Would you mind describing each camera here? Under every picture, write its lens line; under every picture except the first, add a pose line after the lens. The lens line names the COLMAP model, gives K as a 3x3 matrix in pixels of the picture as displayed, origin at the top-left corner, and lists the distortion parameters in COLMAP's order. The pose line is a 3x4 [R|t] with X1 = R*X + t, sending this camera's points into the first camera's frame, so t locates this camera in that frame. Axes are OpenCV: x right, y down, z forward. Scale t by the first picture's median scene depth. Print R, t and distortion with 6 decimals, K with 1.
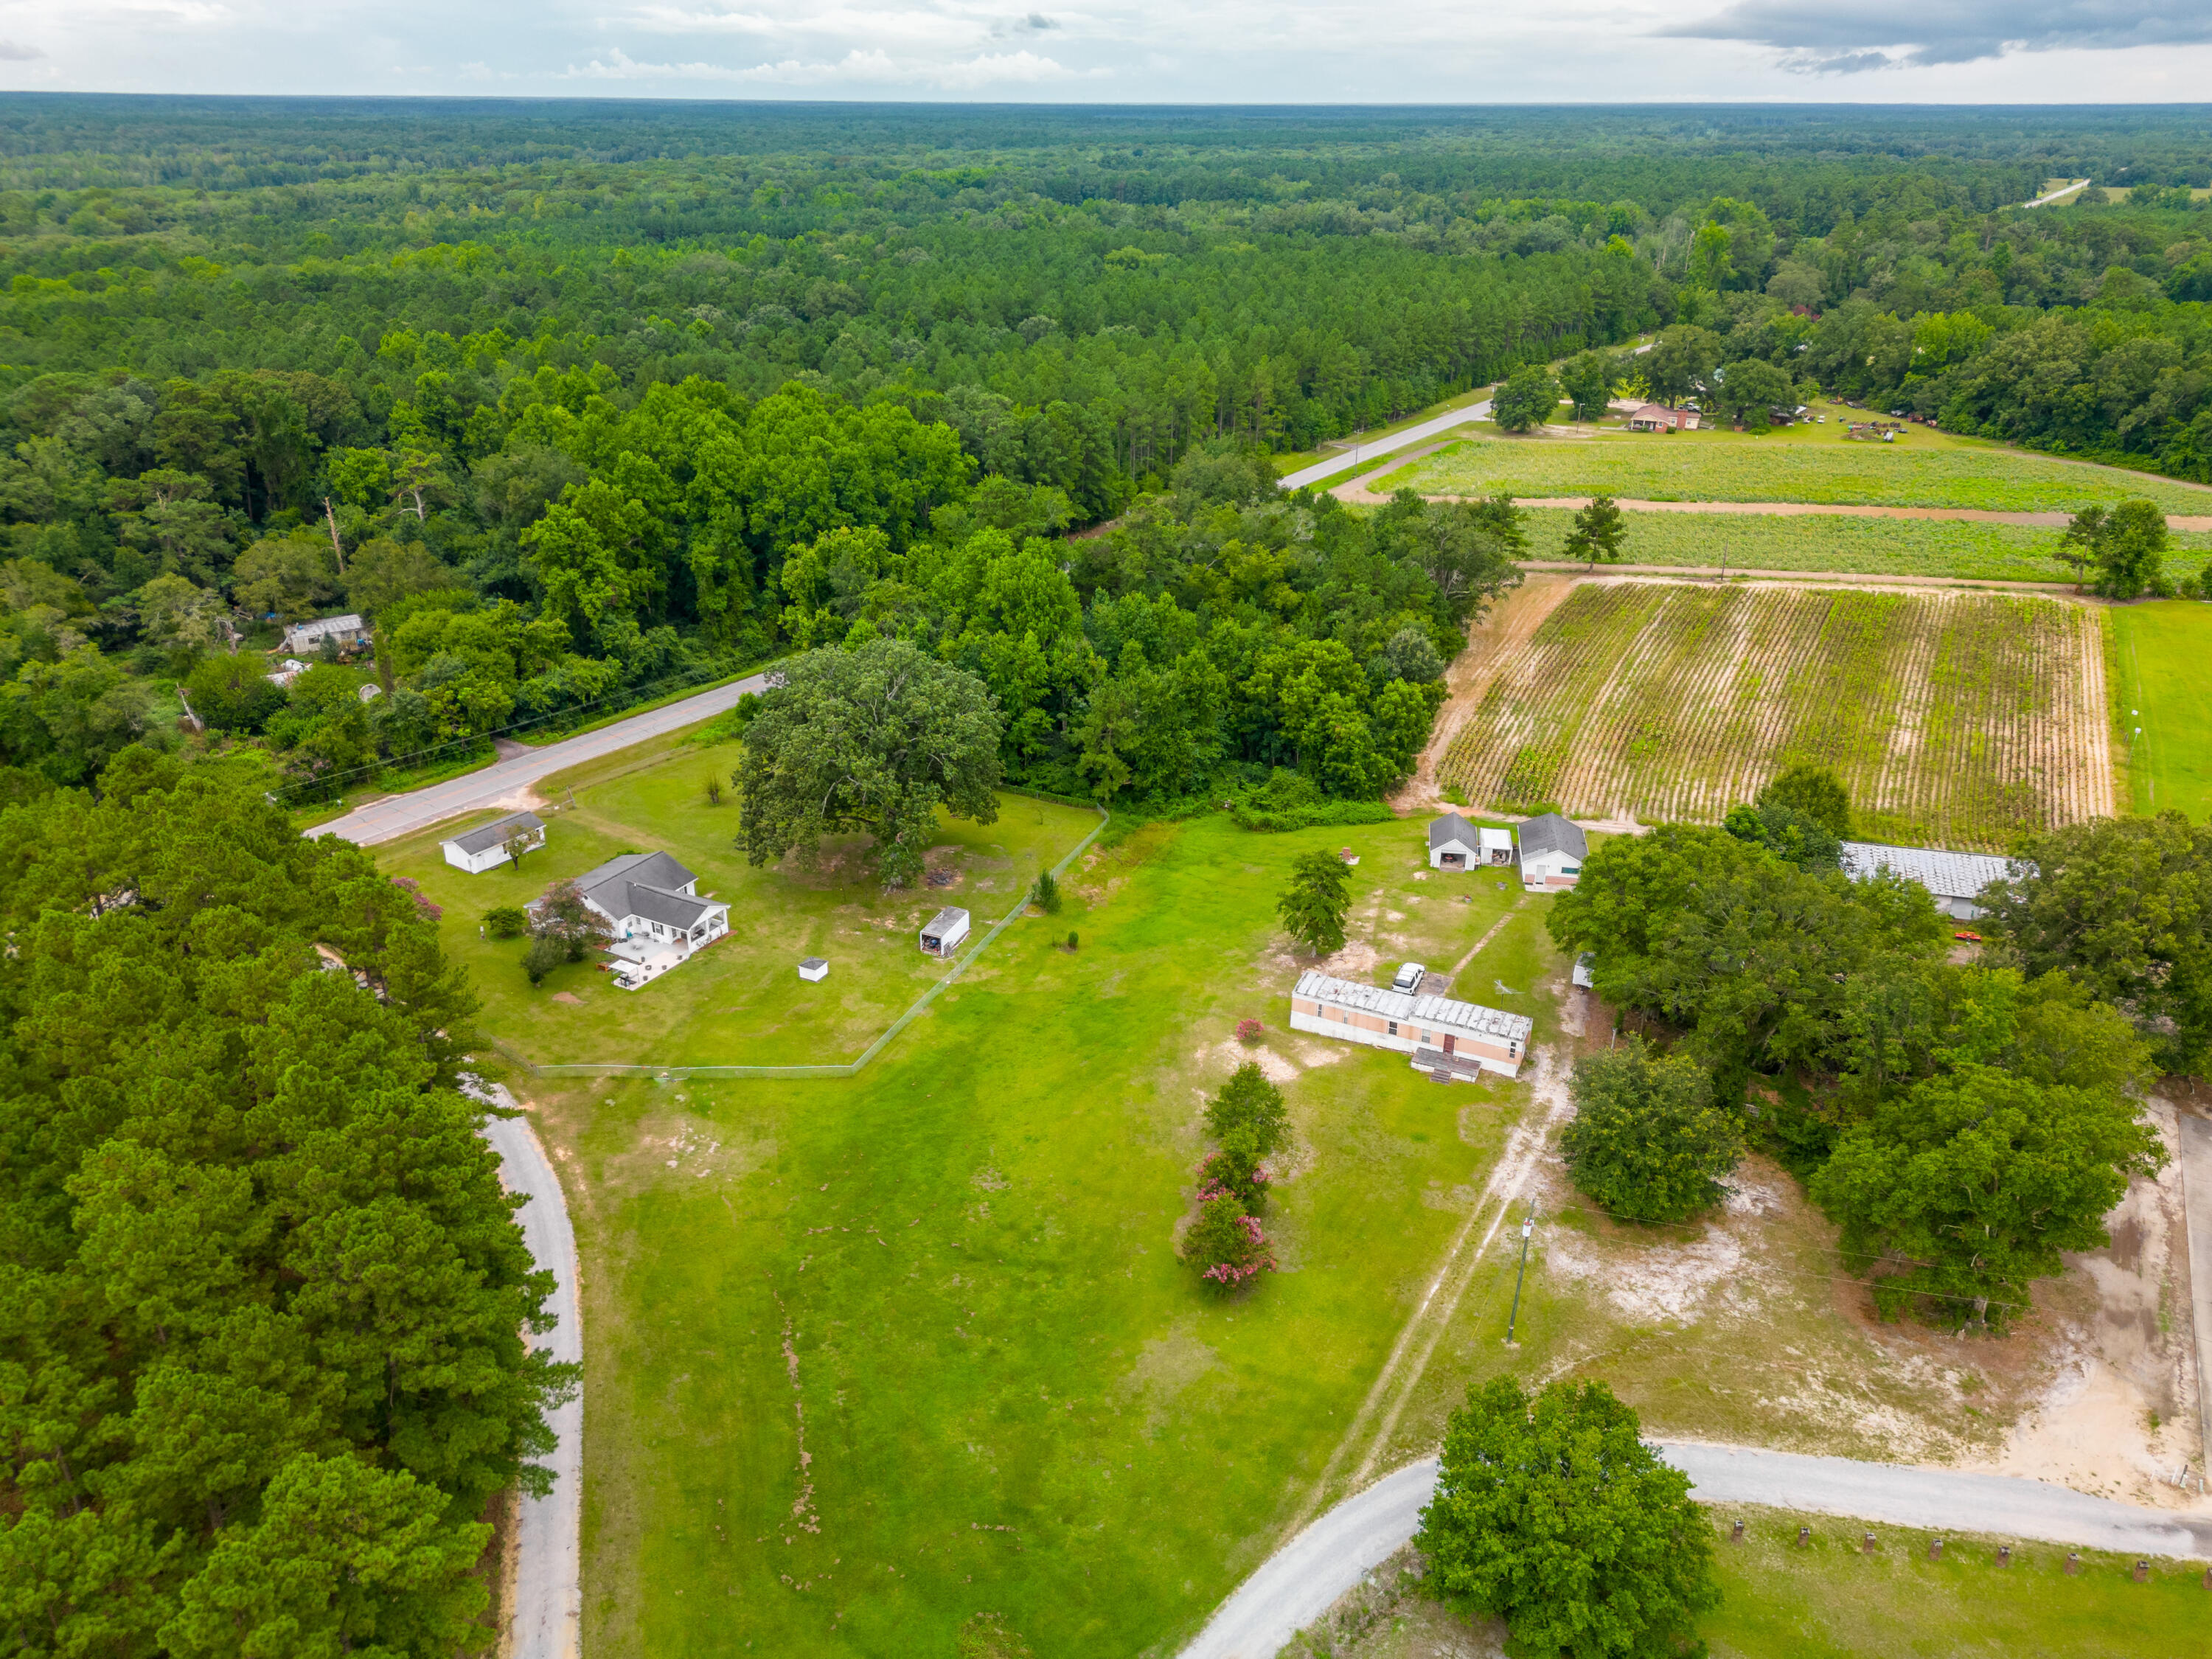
lens RADIAL K [[1563.3, 0, 1109.4], [0, 1563.3, 834.0], [0, 0, 1]] dist [0.061822, -0.024610]
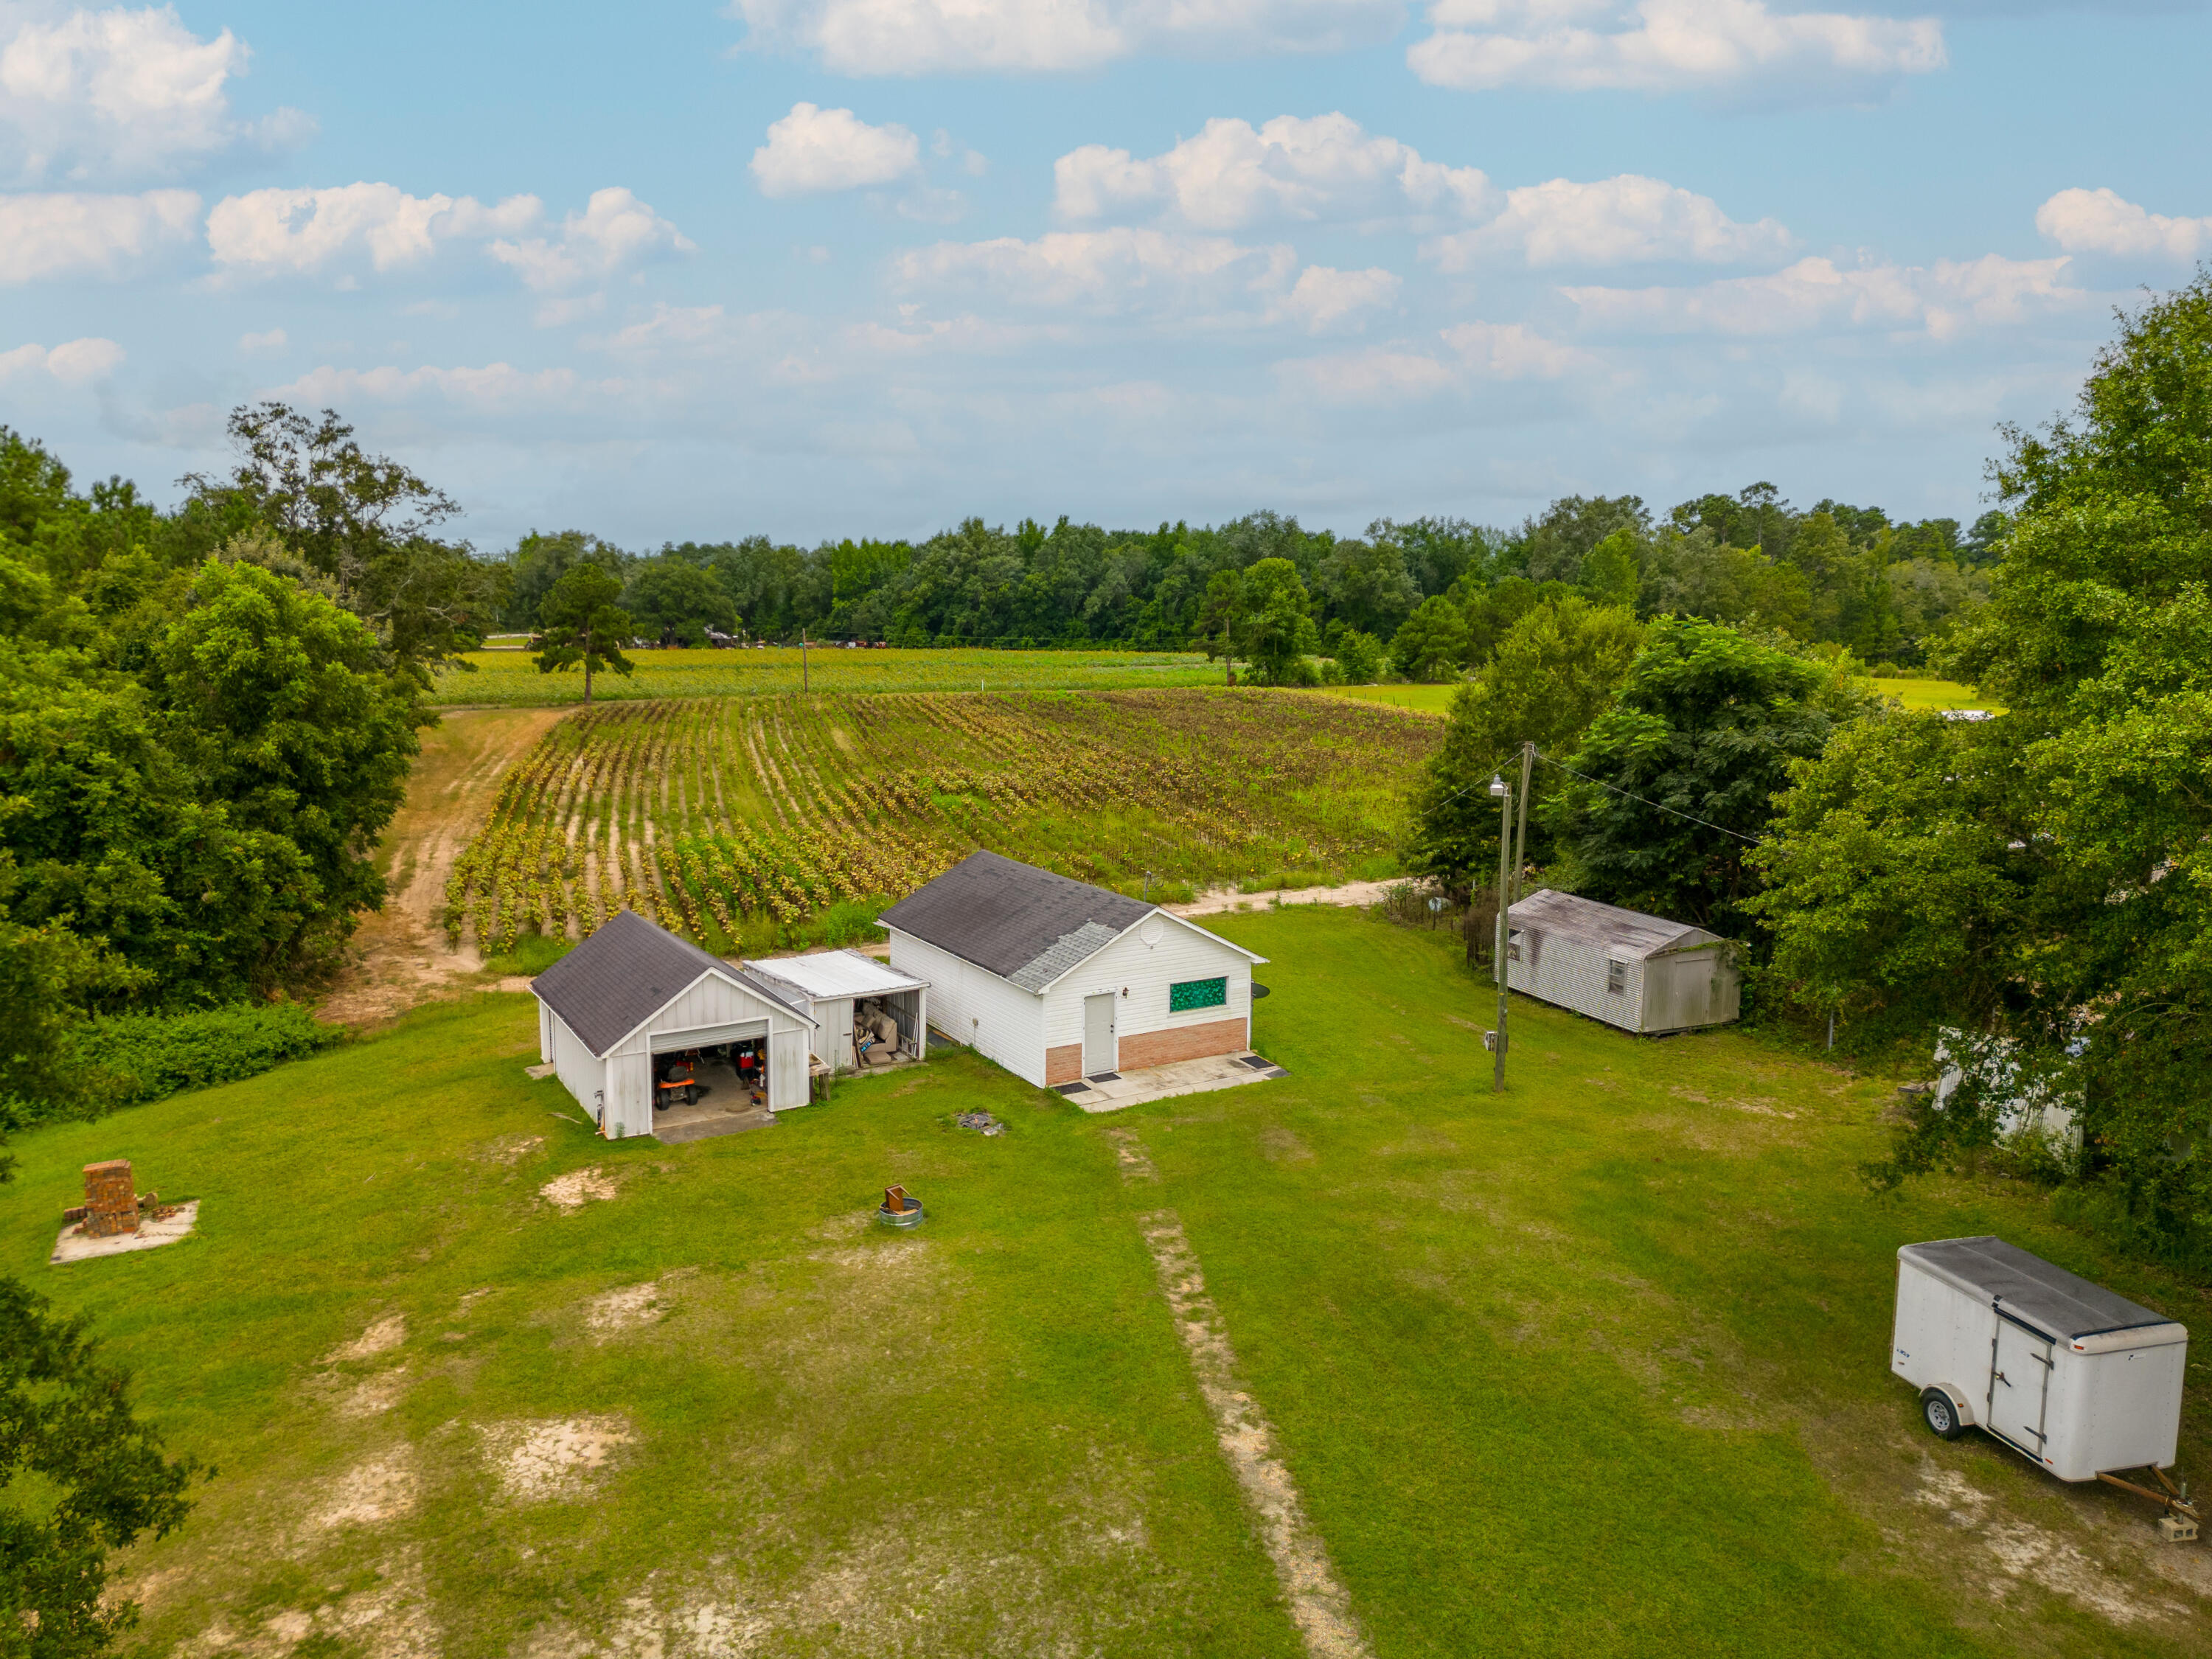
lens RADIAL K [[1563.3, 0, 1112.8], [0, 1563.3, 765.5], [0, 0, 1]] dist [0.061822, -0.024610]
pose [[0.747228, -0.070941, 0.660771, 0.172991], [0.279152, 0.935821, -0.215206, 0.052229], [-0.603096, 0.345264, 0.719074, 1.119982]]
